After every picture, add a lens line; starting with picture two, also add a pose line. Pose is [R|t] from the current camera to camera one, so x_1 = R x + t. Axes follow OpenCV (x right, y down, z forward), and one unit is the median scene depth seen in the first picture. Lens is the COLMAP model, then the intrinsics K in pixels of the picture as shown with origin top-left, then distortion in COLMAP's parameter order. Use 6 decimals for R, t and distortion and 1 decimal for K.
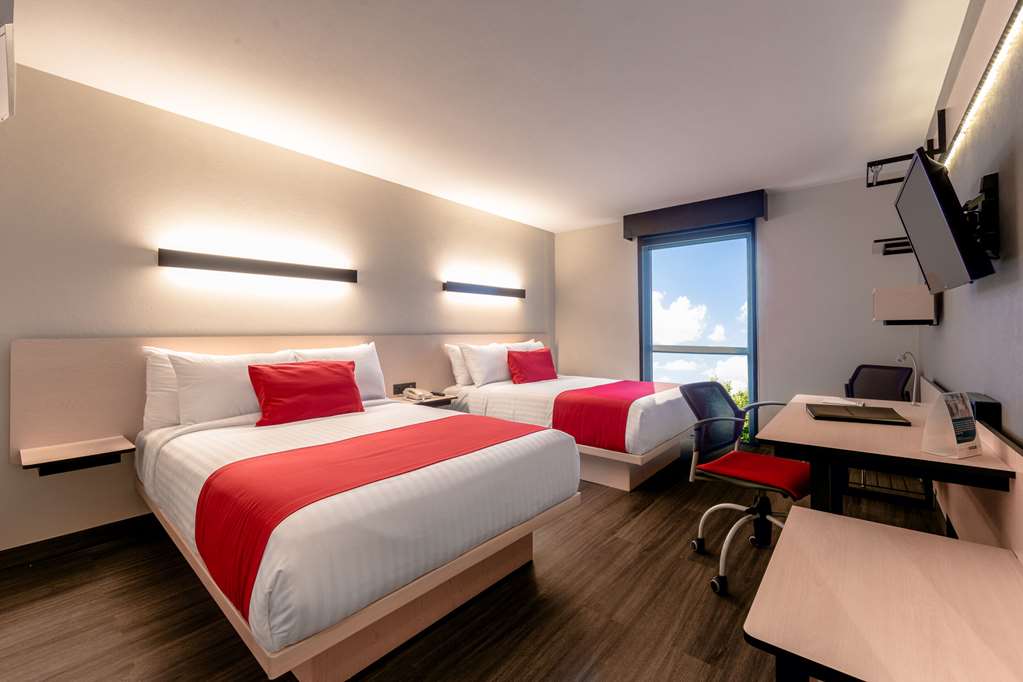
lens RADIAL K [[414.5, 0, 508.7], [0, 414.5, 338.8], [0, 0, 1]] dist [-0.000119, -0.000018]
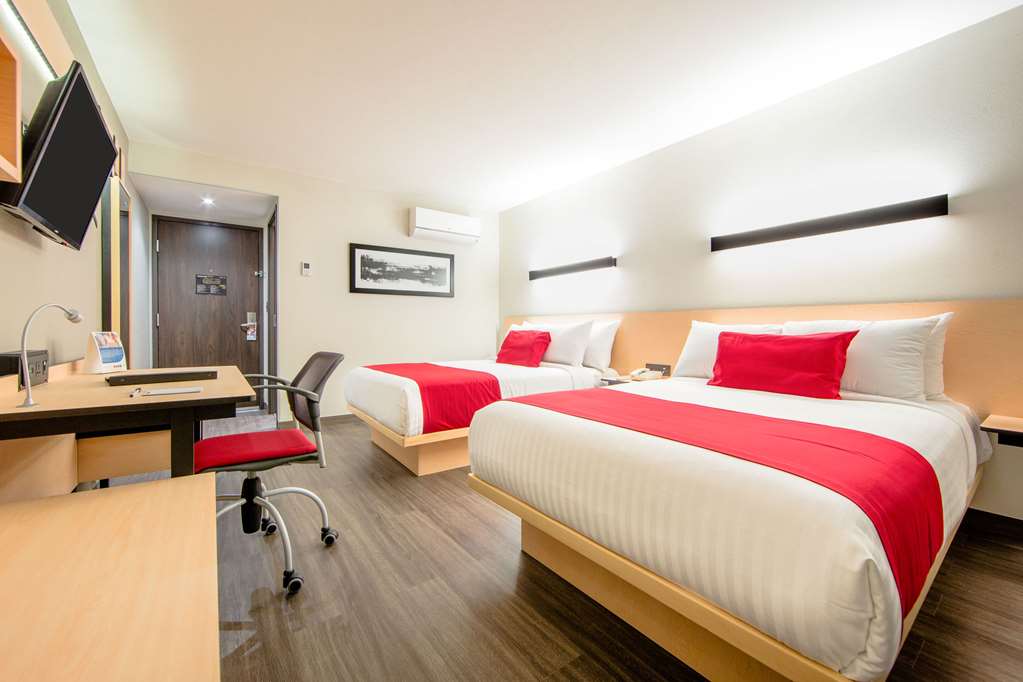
lens RADIAL K [[414.5, 0, 508.7], [0, 414.5, 338.8], [0, 0, 1]] dist [-0.000119, -0.000018]
pose [[-0.230927, 0.067522, -0.970625, 0.907977], [0.028286, 0.997633, 0.062671, -0.014428], [0.972560, -0.012983, -0.232290, 1.121396]]
